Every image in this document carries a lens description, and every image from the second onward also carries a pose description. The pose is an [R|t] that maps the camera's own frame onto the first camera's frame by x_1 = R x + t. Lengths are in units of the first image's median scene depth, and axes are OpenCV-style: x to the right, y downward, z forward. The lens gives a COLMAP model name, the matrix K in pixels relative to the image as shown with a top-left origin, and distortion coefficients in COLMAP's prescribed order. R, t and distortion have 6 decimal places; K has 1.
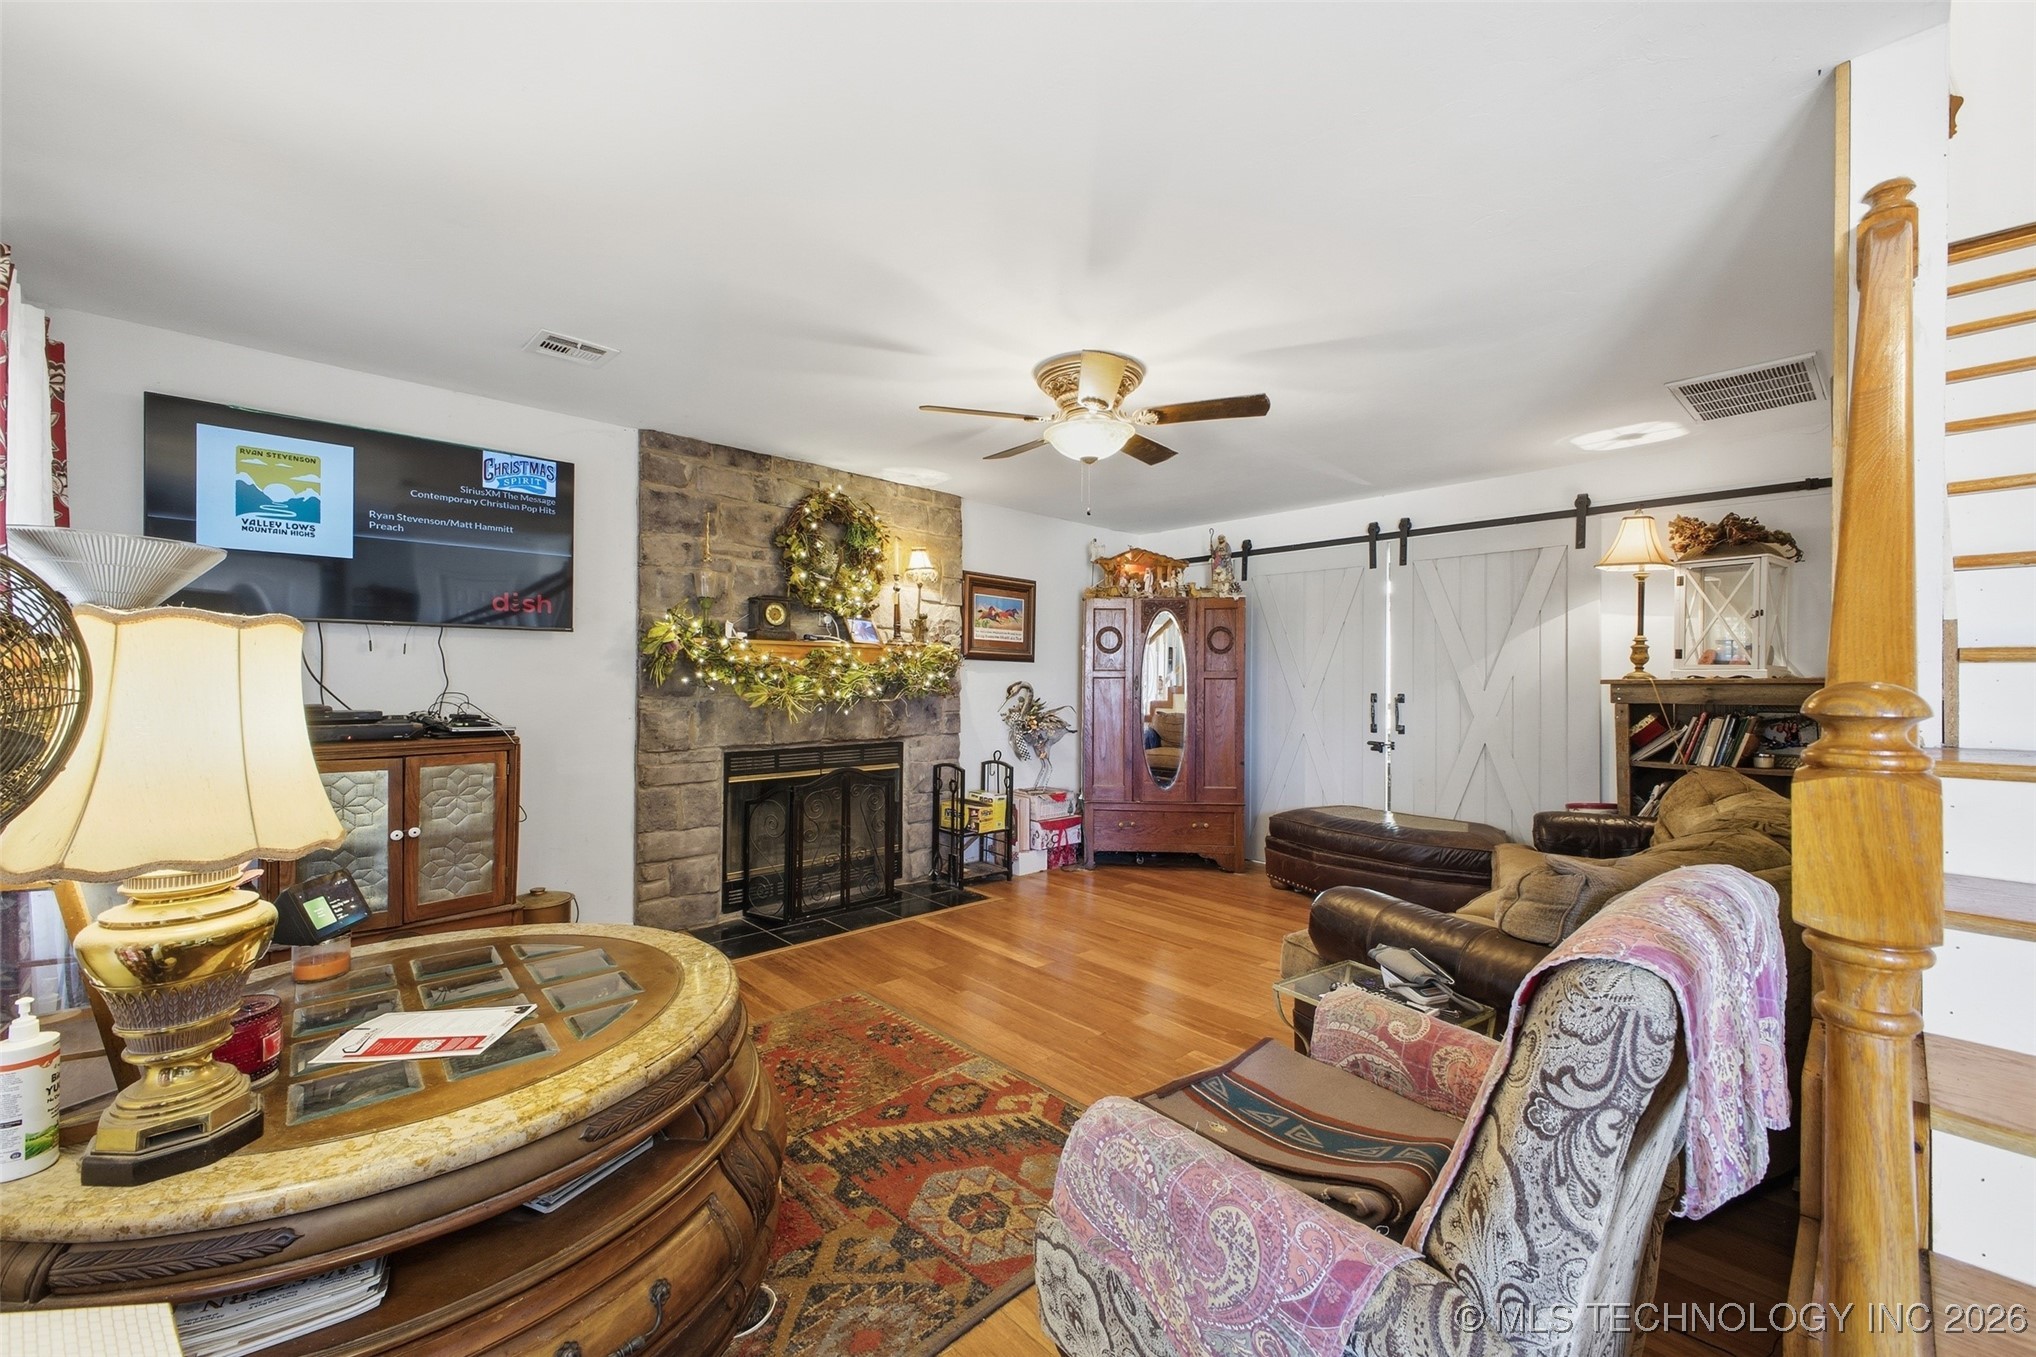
lens RADIAL K [[807.8, 0, 1018.8], [0, 807.8, 674.6], [0, 0, 1]] dist [0.015663, -0.000474]
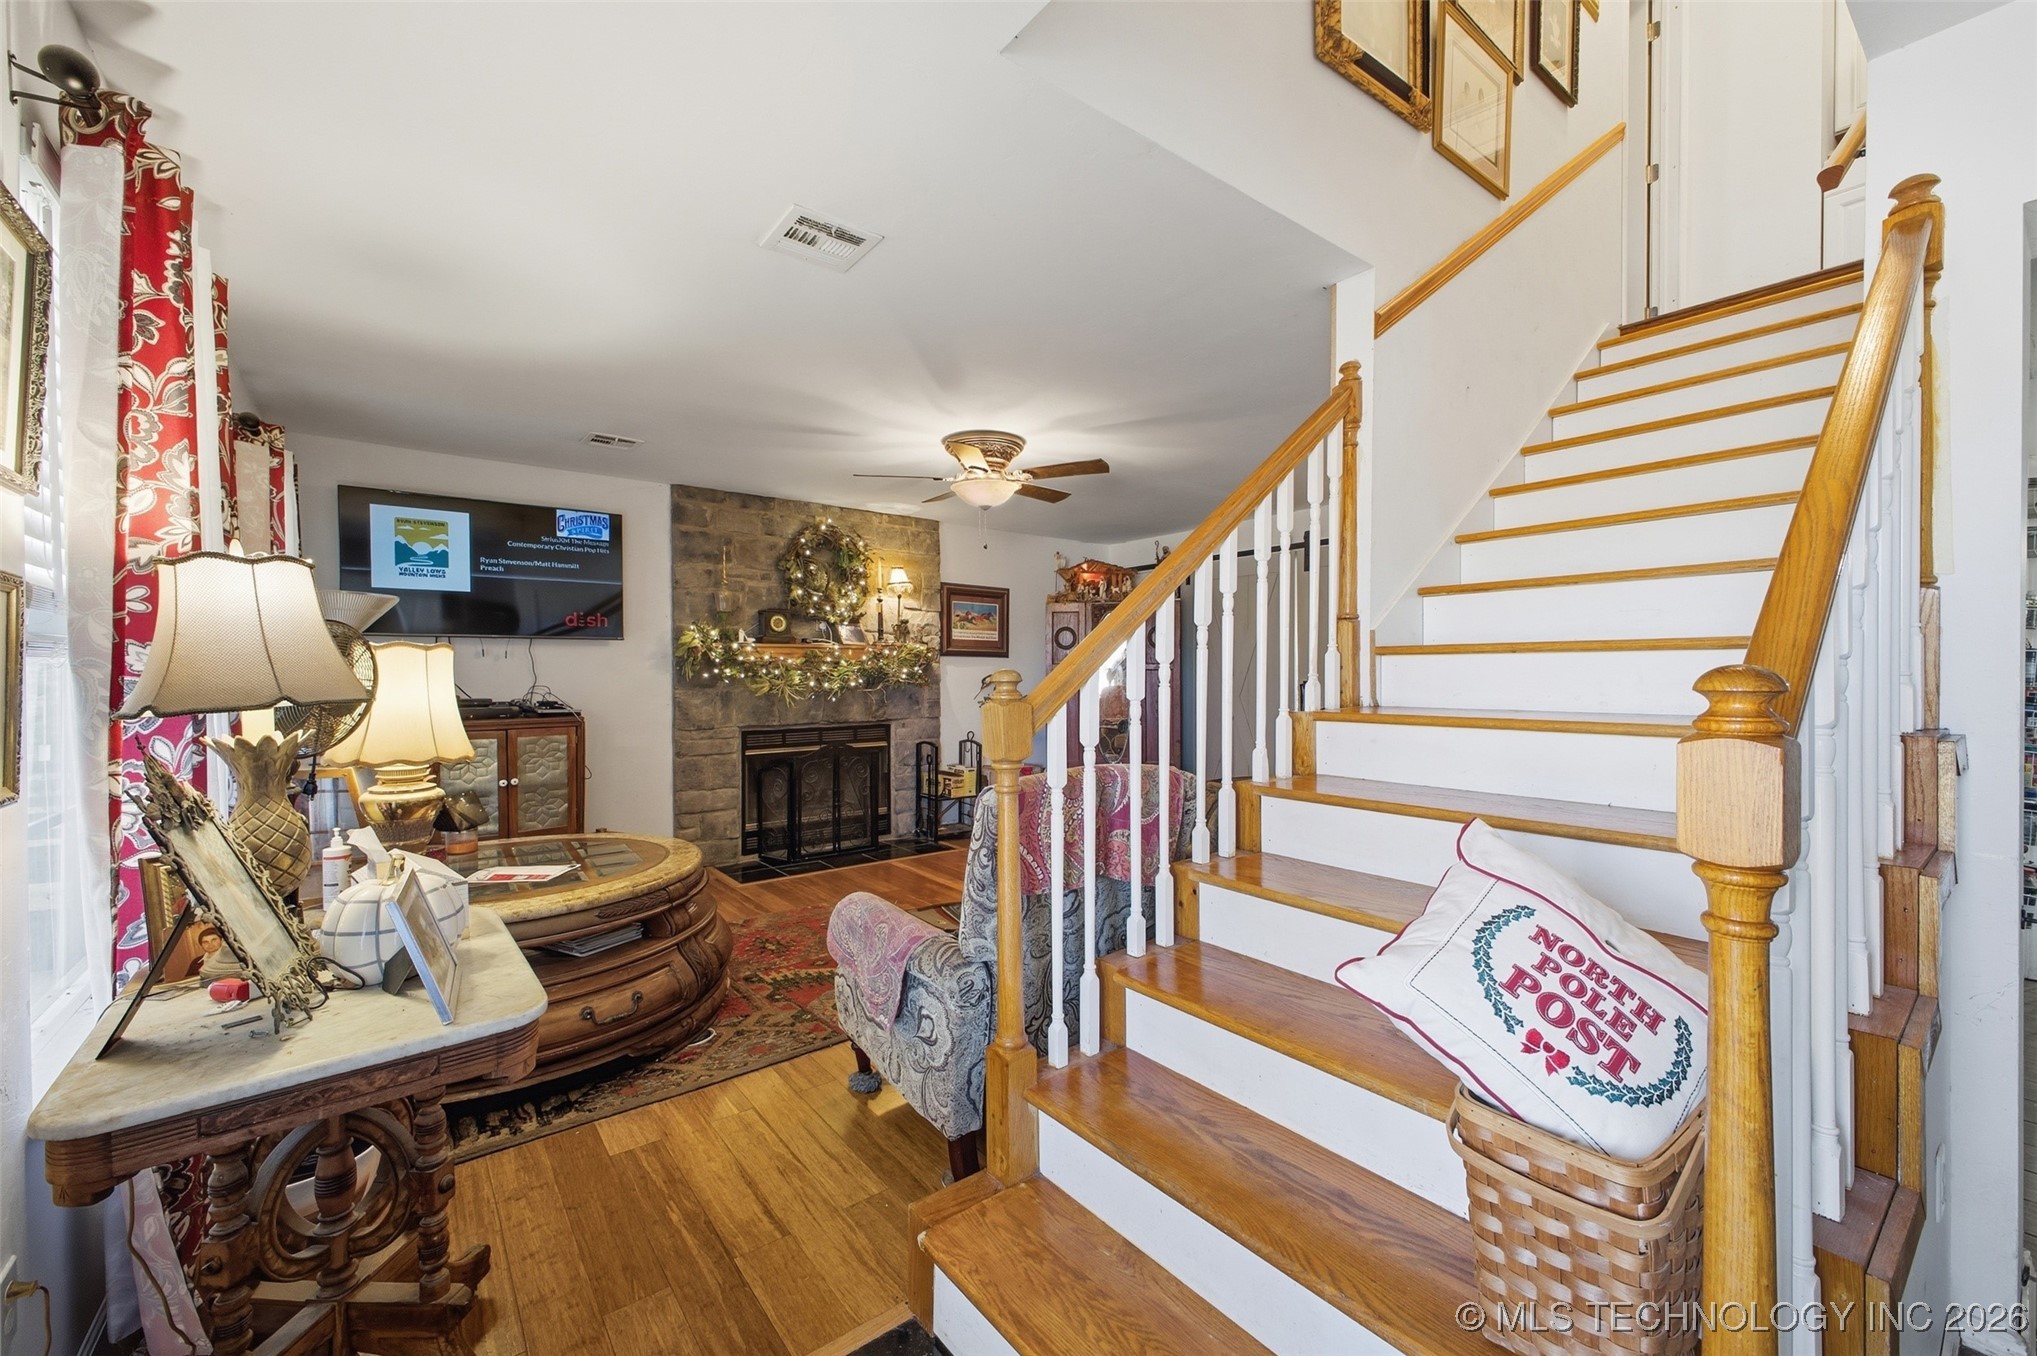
lens RADIAL K [[819.0, 0, 1024.5], [0, 819.0, 680.4], [0, 0, 1]] dist [0.019009, 0.000042]
pose [[0.996005, -0.009580, -0.088784, 0.204439], [0.010945, 0.999829, 0.014908, 0.000915], [0.088626, -0.015820, 0.995939, -0.263306]]
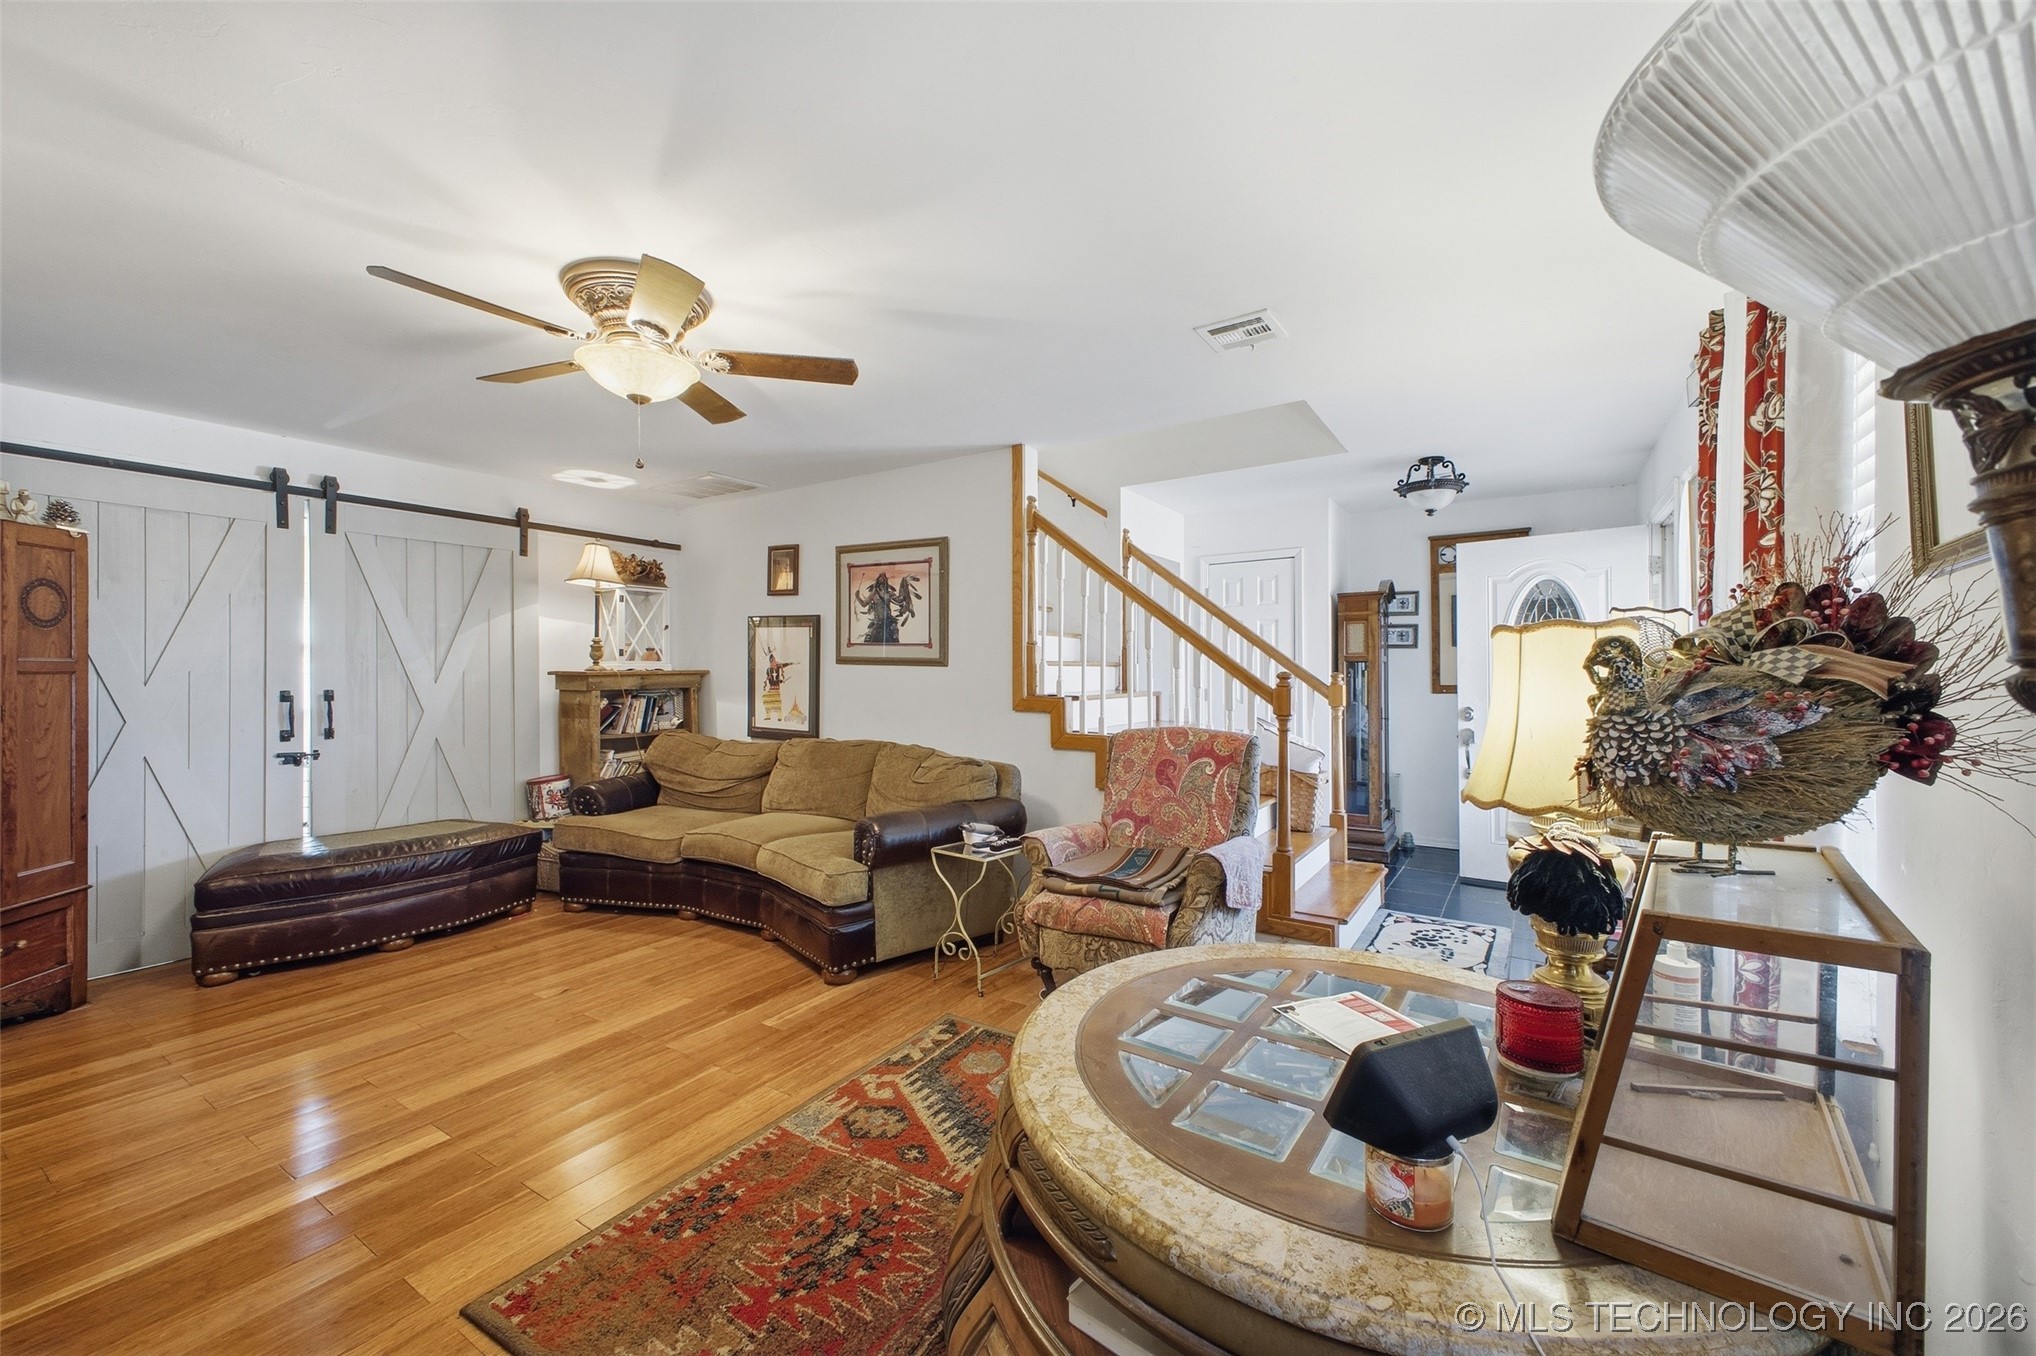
lens RADIAL K [[807.8, 0, 1018.8], [0, 807.8, 674.1], [0, 0, 1]] dist [0.015663, -0.000474]
pose [[-0.243163, -0.005513, 0.969970, -0.598348], [-0.002640, 0.999984, 0.005022, 0.001838], [-0.969982, -0.001339, -0.243173, 0.629225]]
